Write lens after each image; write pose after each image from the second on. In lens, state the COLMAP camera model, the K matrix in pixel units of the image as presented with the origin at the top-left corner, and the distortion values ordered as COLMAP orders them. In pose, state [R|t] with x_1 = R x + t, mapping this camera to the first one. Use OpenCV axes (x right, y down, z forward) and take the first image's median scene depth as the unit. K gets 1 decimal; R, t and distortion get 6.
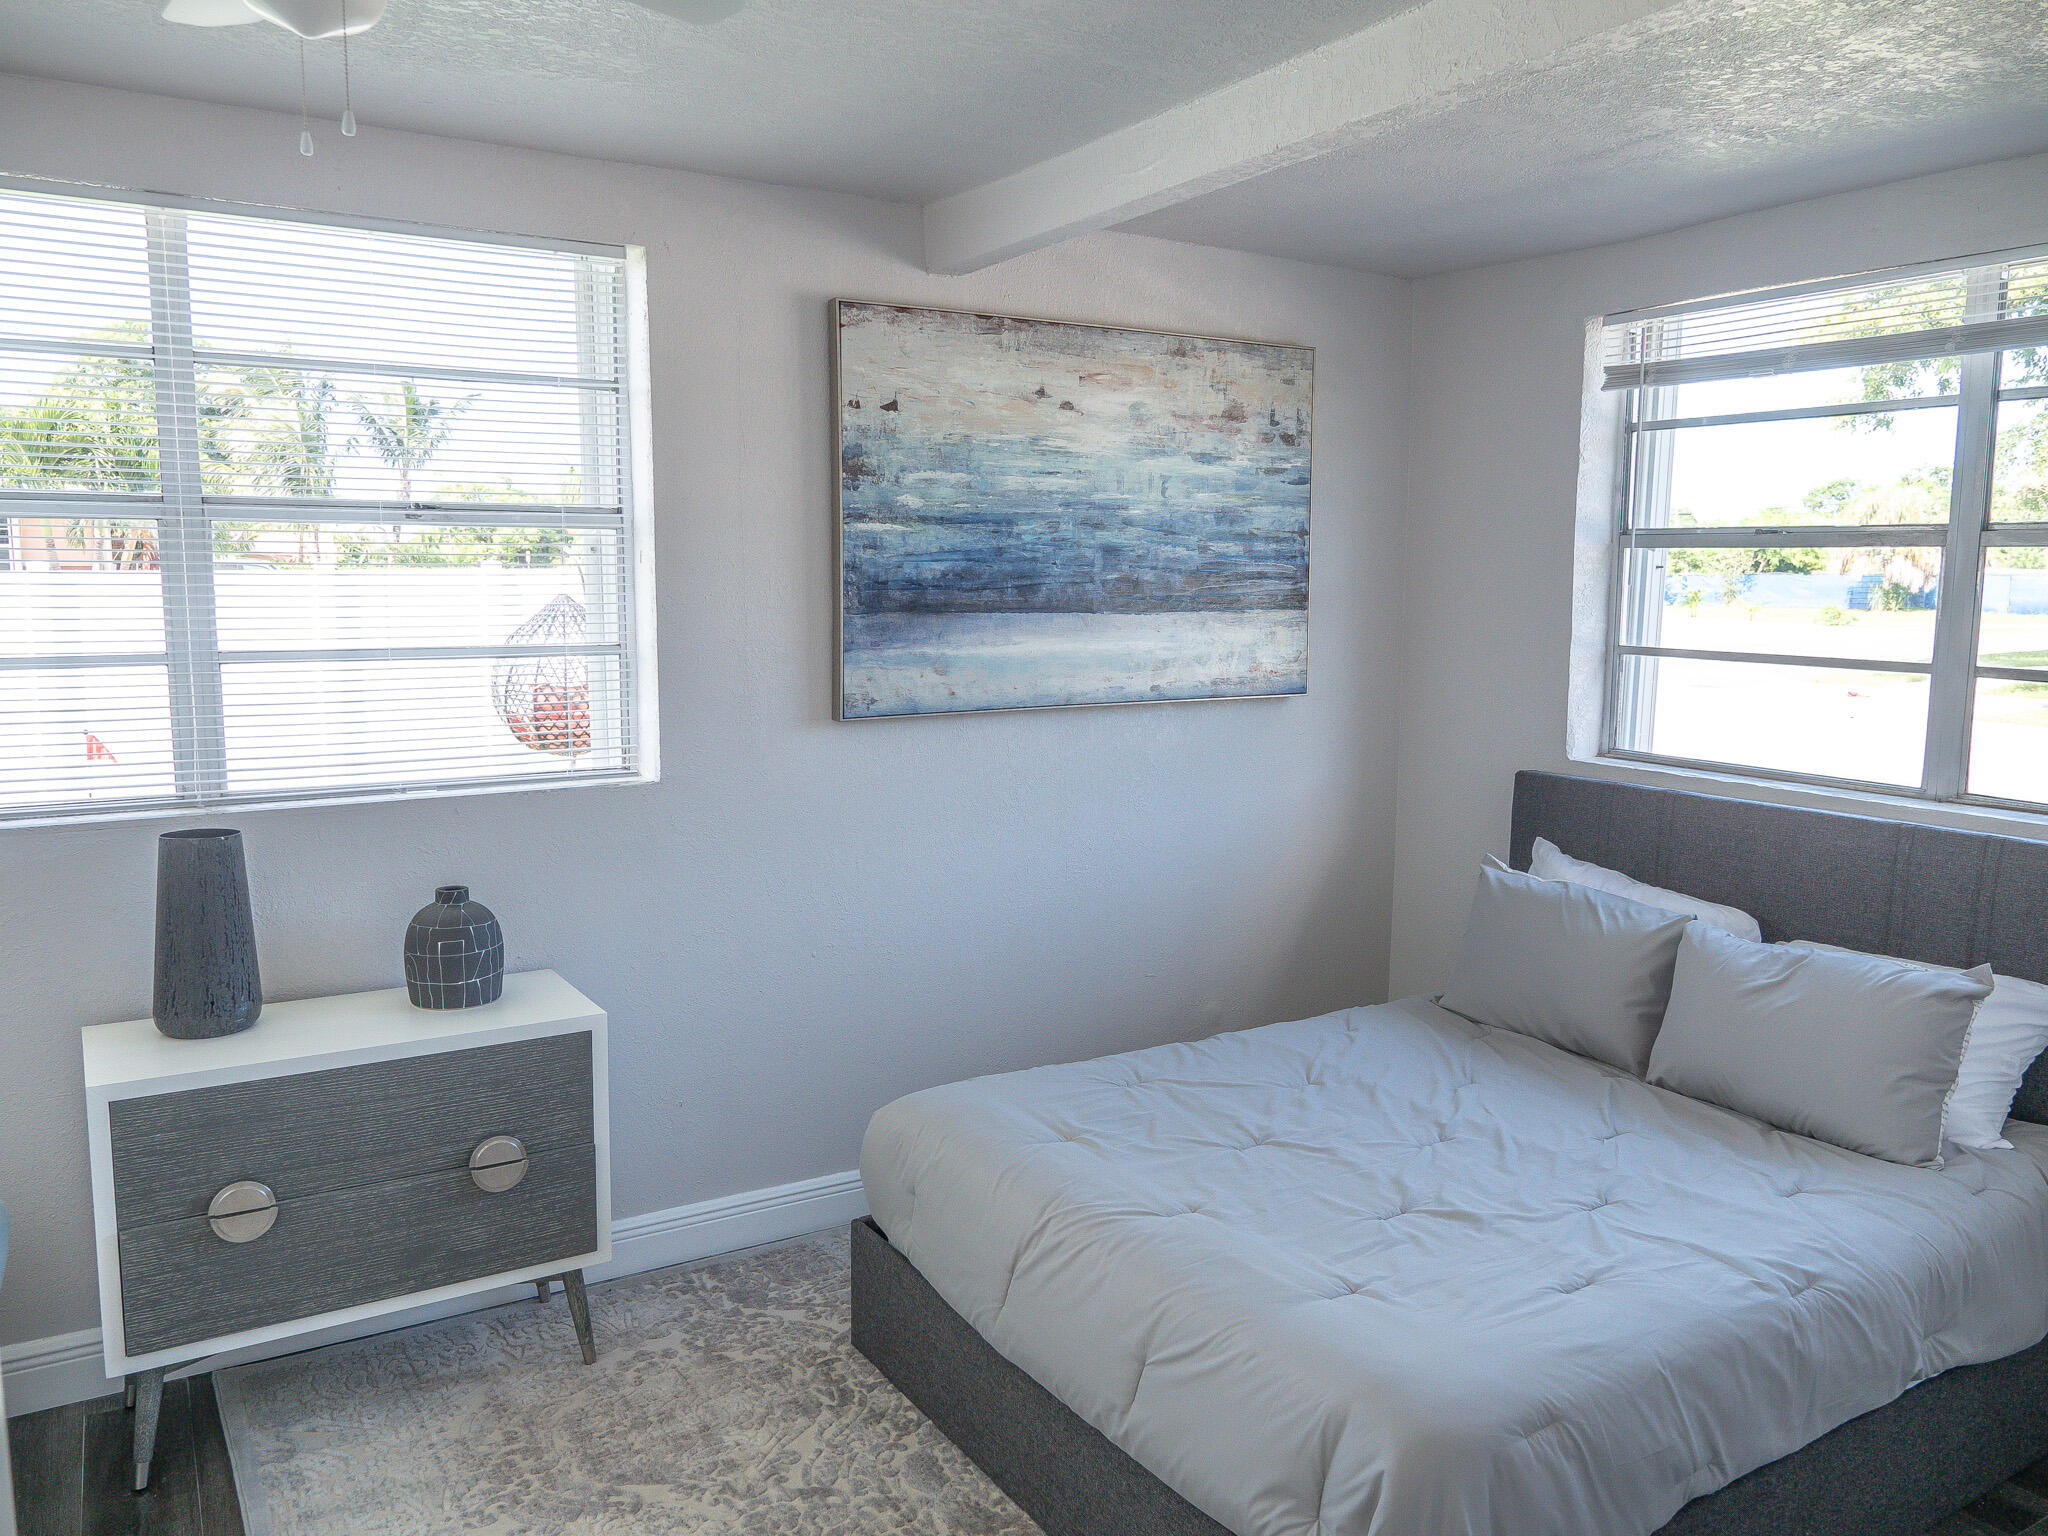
lens RADIAL K [[1484.1, 0, 1024.0], [0, 1484.1, 768.0], [0, 0, 1]] dist [-0.025639, -0.001936]
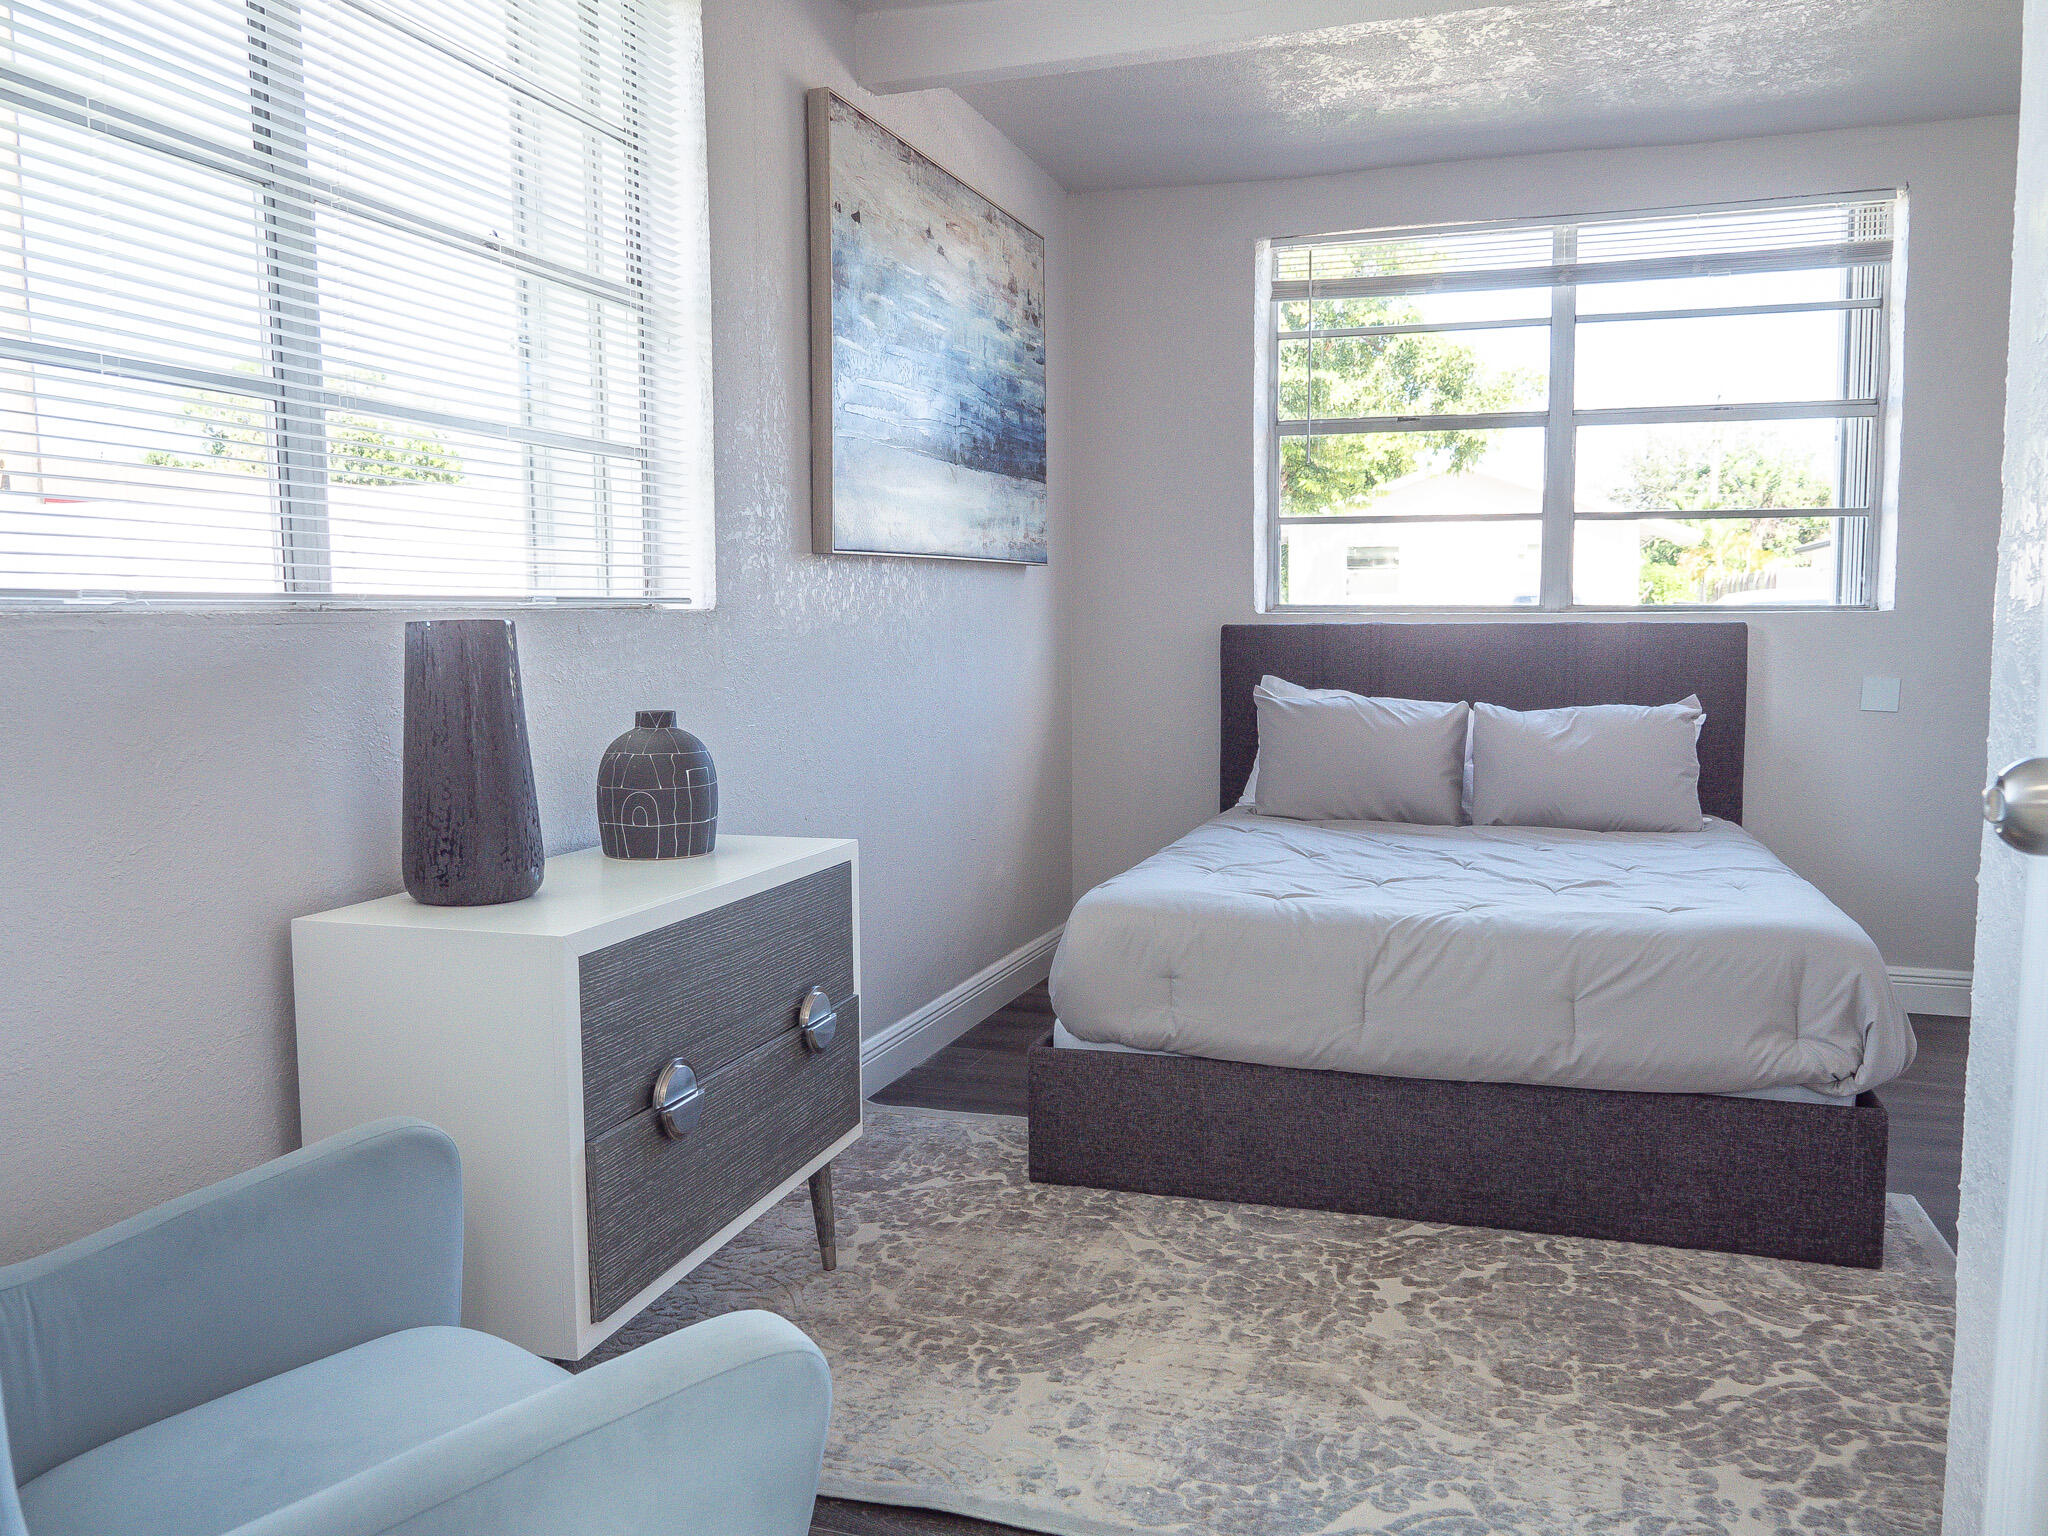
lens RADIAL K [[1552.7, 0, 1024.0], [0, 1552.7, 768.0], [0, 0, 1]] dist [-0.032100, -0.002246]
pose [[0.770067, -0.076616, 0.633346, -0.699744], [0.096421, 0.995336, 0.003170, 0.117302], [-0.630635, 0.058627, 0.773862, 0.211273]]
